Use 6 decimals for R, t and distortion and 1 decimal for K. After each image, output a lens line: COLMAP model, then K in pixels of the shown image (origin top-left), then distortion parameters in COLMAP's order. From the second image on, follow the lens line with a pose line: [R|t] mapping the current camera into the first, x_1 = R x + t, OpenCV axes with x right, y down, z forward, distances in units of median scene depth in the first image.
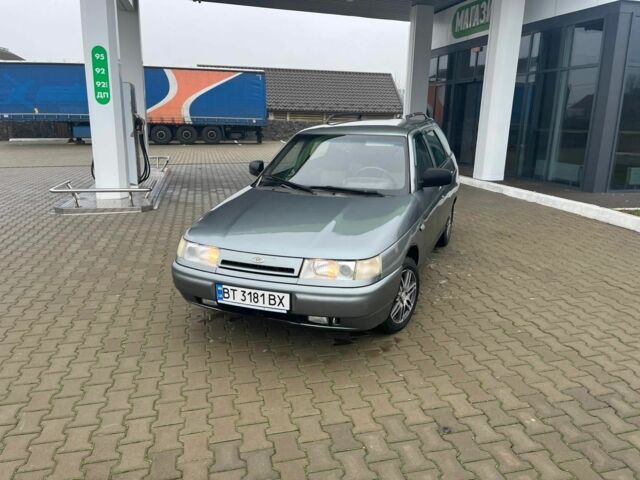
lens RADIAL K [[479.6, 0, 320.6], [0, 479.6, 236.9], [0, 0, 1]] dist [0.049969, -0.065418]
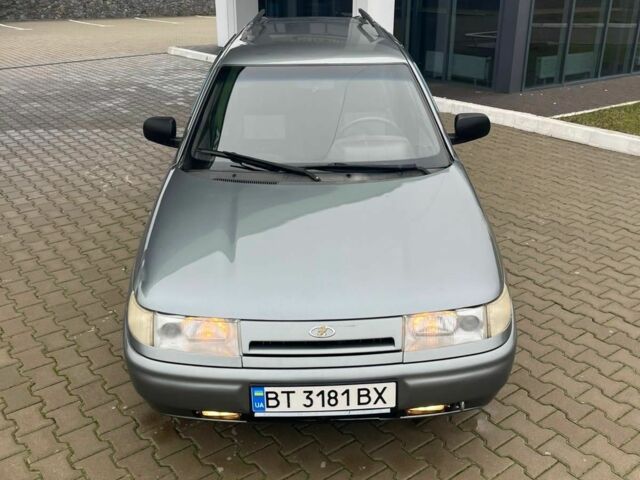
lens RADIAL K [[640.9, 0, 326.4], [0, 640.9, 236.2], [0, 0, 1]] dist [0.029240, 0.000000]
pose [[0.919104, -0.163118, 0.358666, -0.297903], [0.110737, 0.980530, 0.162167, -0.146148], [-0.378135, -0.109331, 0.919272, 0.243178]]
